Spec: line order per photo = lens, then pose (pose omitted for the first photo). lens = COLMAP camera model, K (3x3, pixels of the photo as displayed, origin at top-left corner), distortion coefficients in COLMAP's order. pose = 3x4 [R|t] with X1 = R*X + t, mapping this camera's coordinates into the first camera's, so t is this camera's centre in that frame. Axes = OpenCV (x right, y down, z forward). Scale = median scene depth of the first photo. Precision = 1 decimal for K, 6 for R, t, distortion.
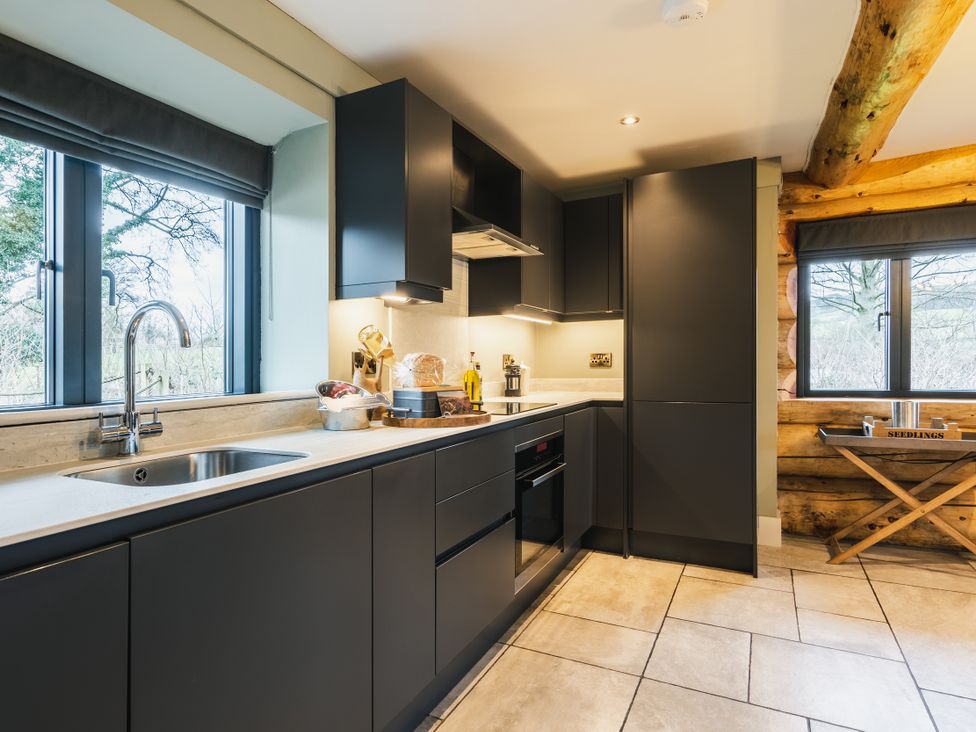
lens RADIAL K [[561.5, 0, 486.8], [0, 561.5, 342.0], [0, 0, 1]] dist [0.032373, 0.000035]
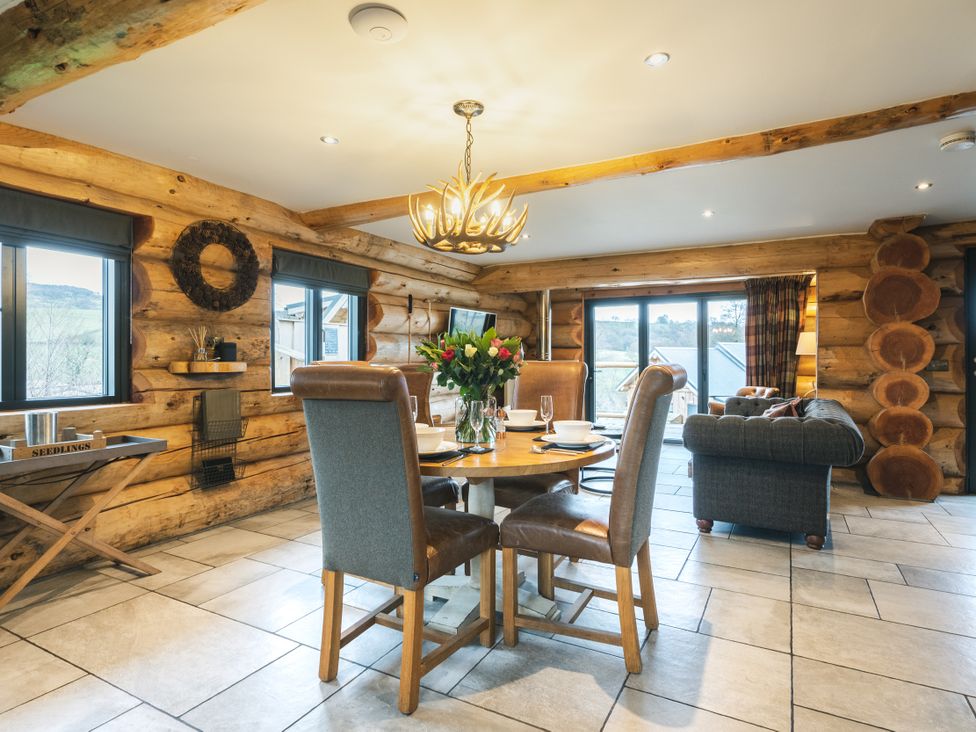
lens RADIAL K [[555.1, 0, 485.9], [0, 555.1, 358.1], [0, 0, 1]] dist [0.004394, 0.000585]
pose [[0.038535, 0.013469, 0.999166, -0.083730], [-0.031682, 0.999423, -0.012251, 0.010222], [-0.998755, -0.031184, 0.038939, 0.302308]]
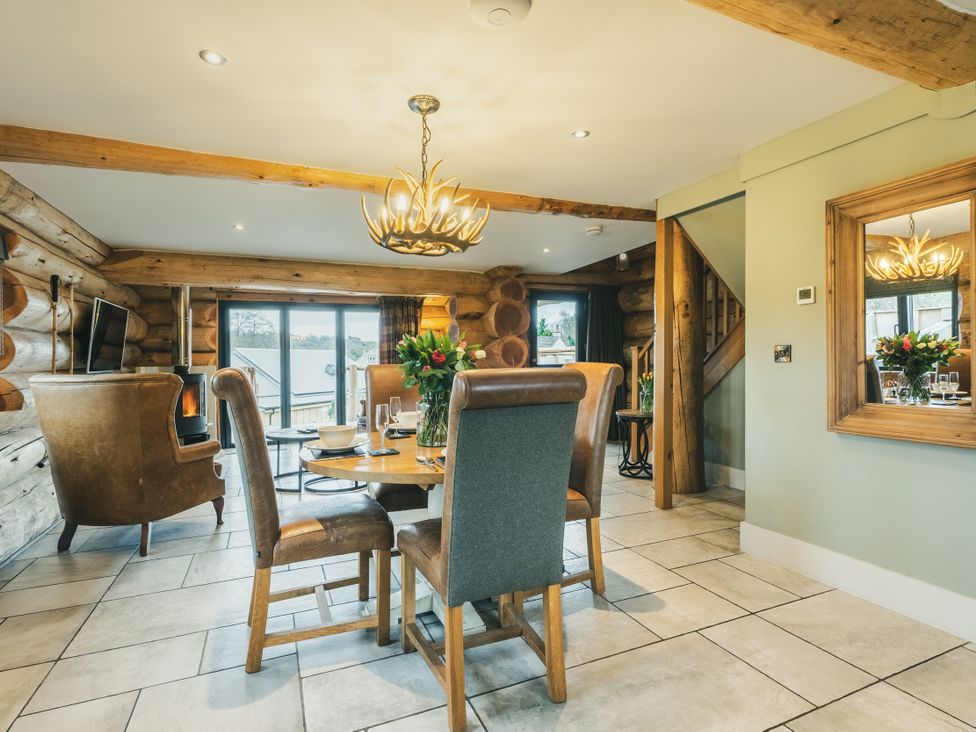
lens RADIAL K [[506.1, 0, 487.2], [0, 506.1, 360.2], [0, 0, 1]] dist [-0.002787, 0.000113]
pose [[-0.766371, 0.022278, 0.642012, 0.213129], [0.003037, 0.999513, -0.031059, 0.023680], [-0.642391, -0.021853, -0.766065, 0.885677]]
